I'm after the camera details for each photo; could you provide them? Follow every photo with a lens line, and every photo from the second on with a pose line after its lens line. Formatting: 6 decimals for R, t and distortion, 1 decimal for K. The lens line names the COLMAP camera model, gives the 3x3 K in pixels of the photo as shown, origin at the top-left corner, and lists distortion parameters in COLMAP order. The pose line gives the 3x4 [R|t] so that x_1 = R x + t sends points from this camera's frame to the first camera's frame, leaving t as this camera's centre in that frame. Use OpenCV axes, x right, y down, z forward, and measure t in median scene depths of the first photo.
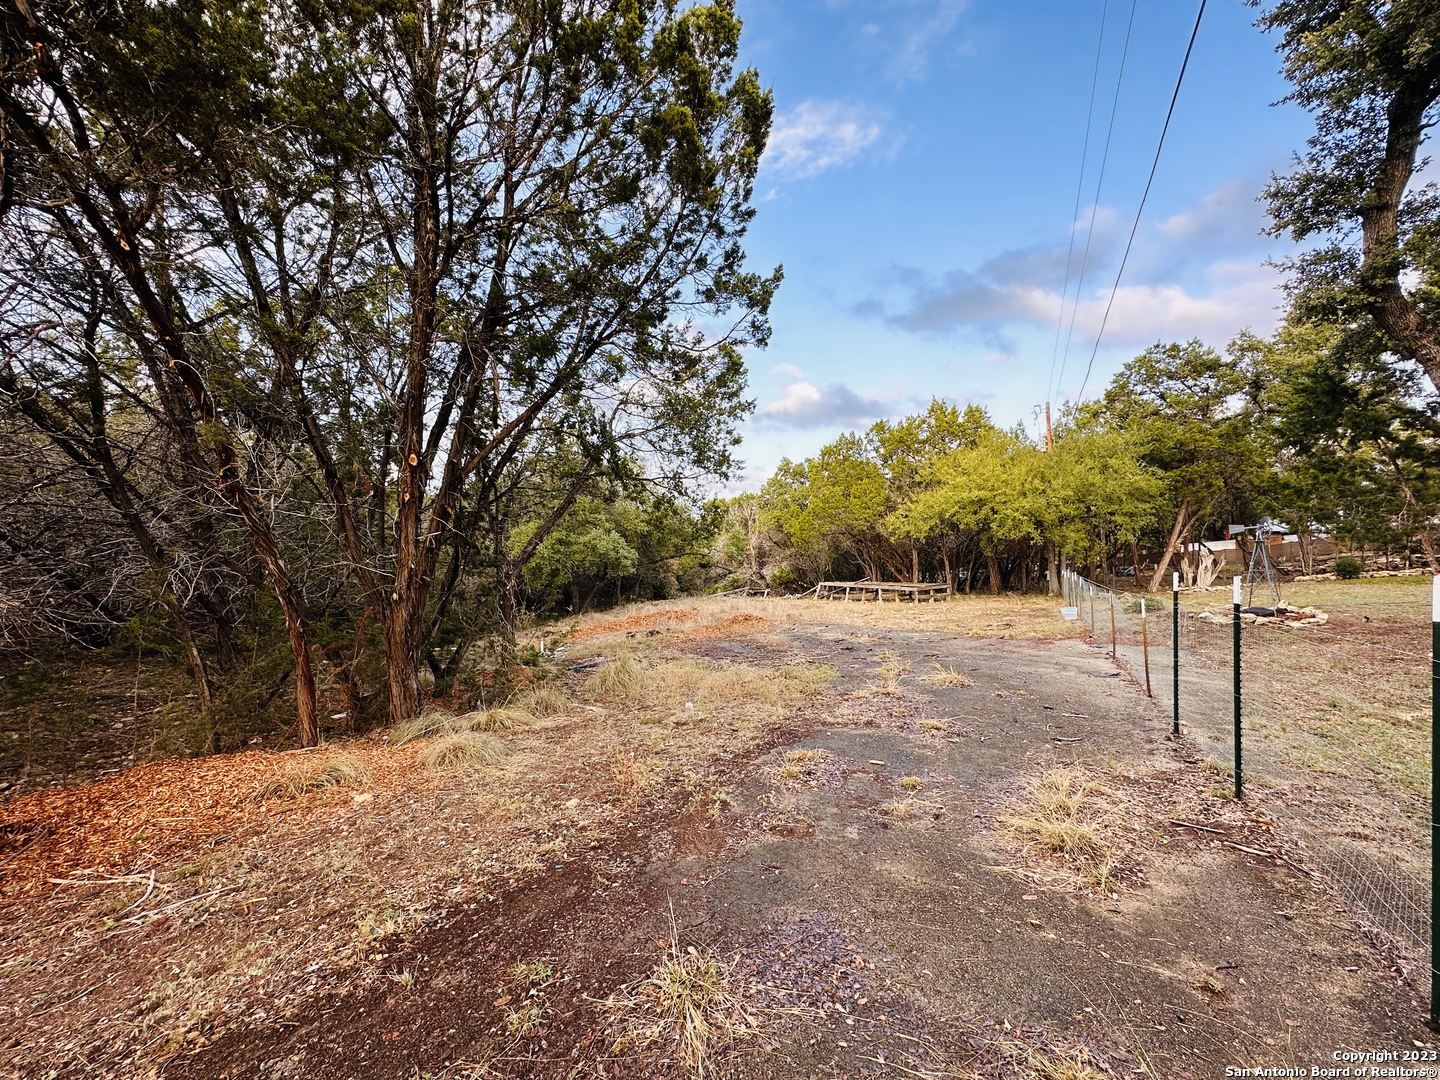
lens RADIAL K [[580.6, 0, 720.0], [0, 580.6, 540.0], [0, 0, 1]] dist [0.001461, 0.000254]
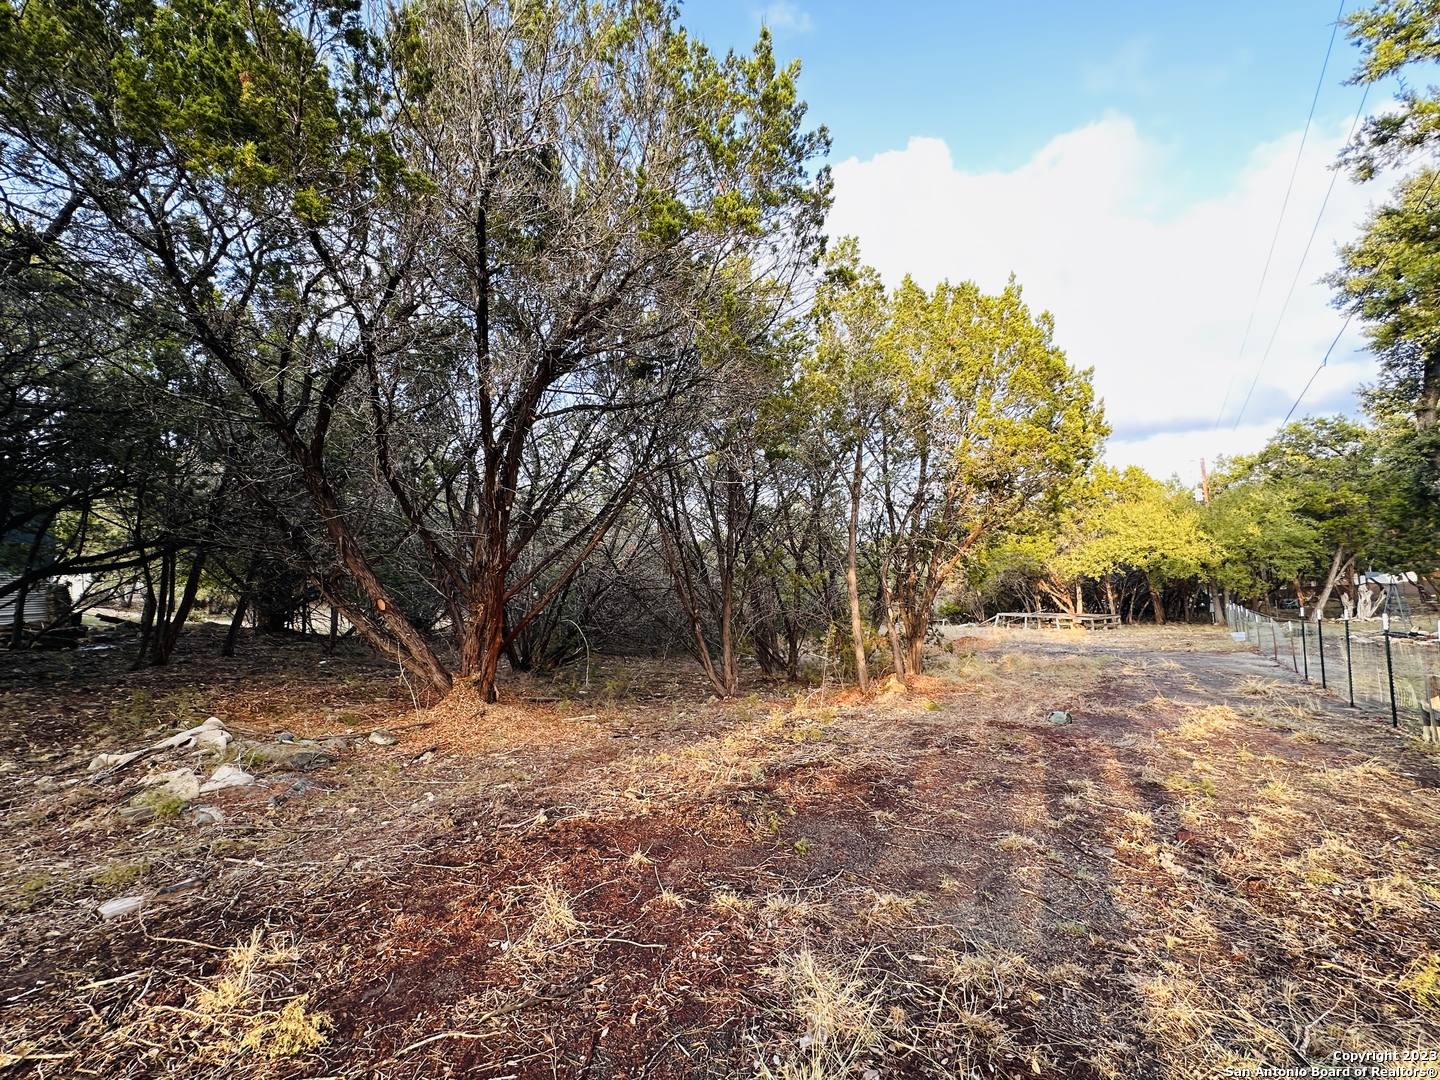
lens RADIAL K [[580.6, 0, 720.0], [0, 580.6, 540.0], [0, 0, 1]] dist [0.001461, 0.000254]
pose [[0.985773, -0.016657, -0.167255, -0.262396], [0.007824, 0.998546, -0.053331, -0.025098], [0.167900, 0.051263, 0.984470, -0.399936]]
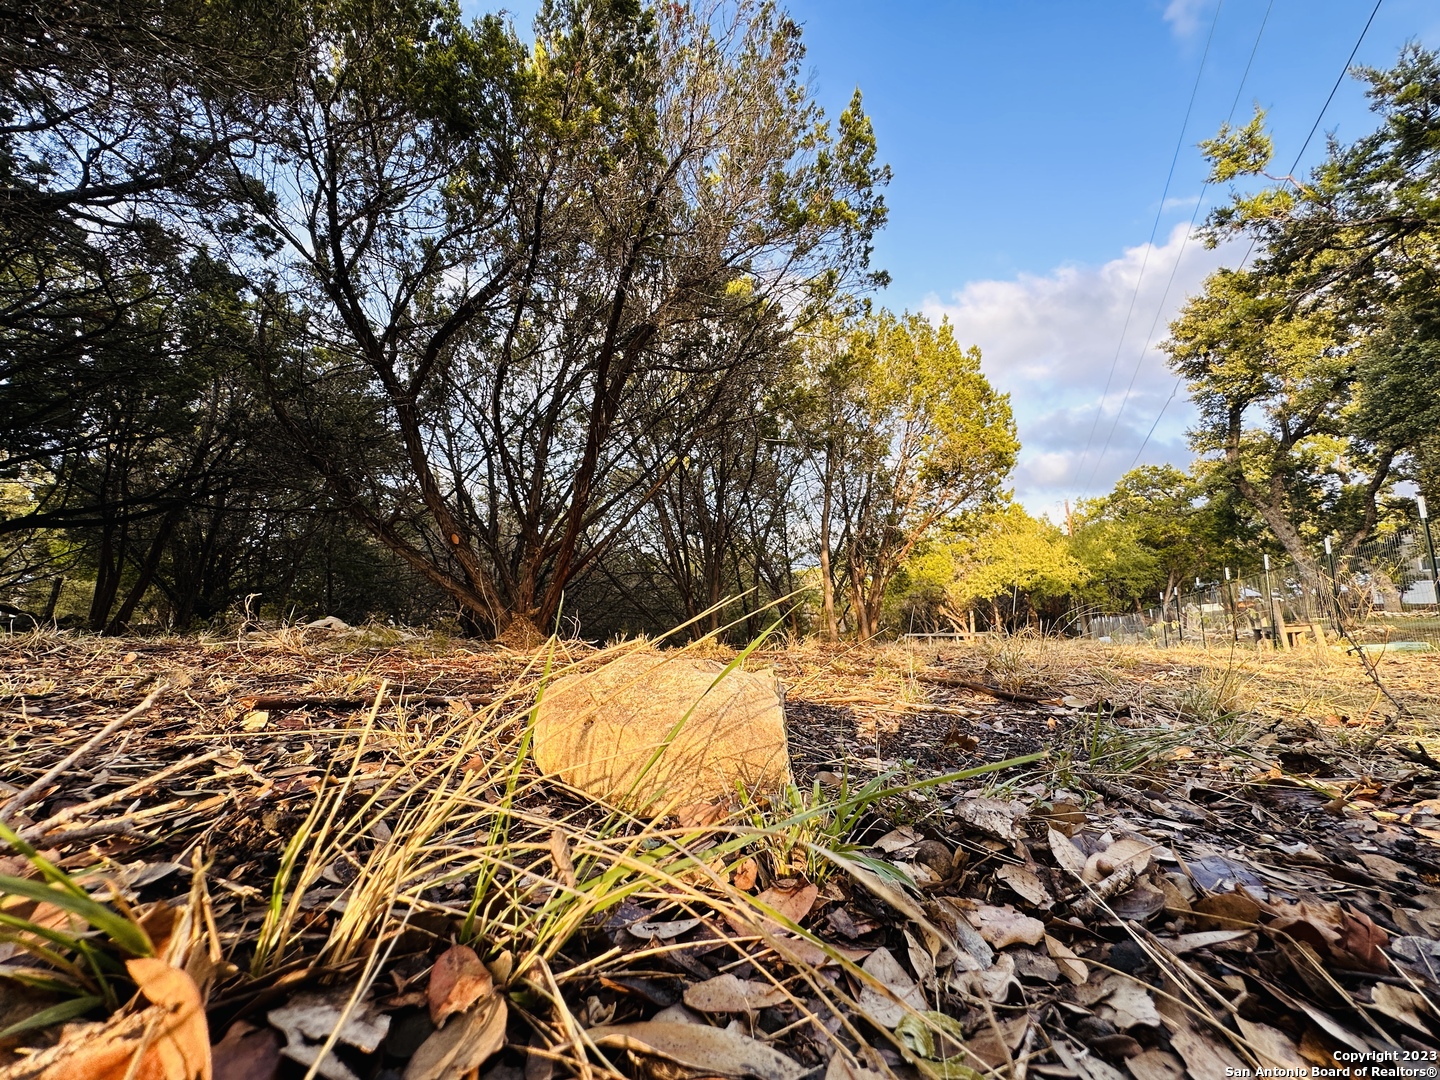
lens RADIAL K [[584.9, 0, 720.0], [0, 584.9, 540.0], [0, 0, 1]] dist [-0.000689, 0.000078]
pose [[0.999977, -0.004243, 0.005224, -0.343382], [0.004872, 0.991898, -0.126944, 0.038179], [-0.004643, 0.126966, 0.991896, -0.461492]]
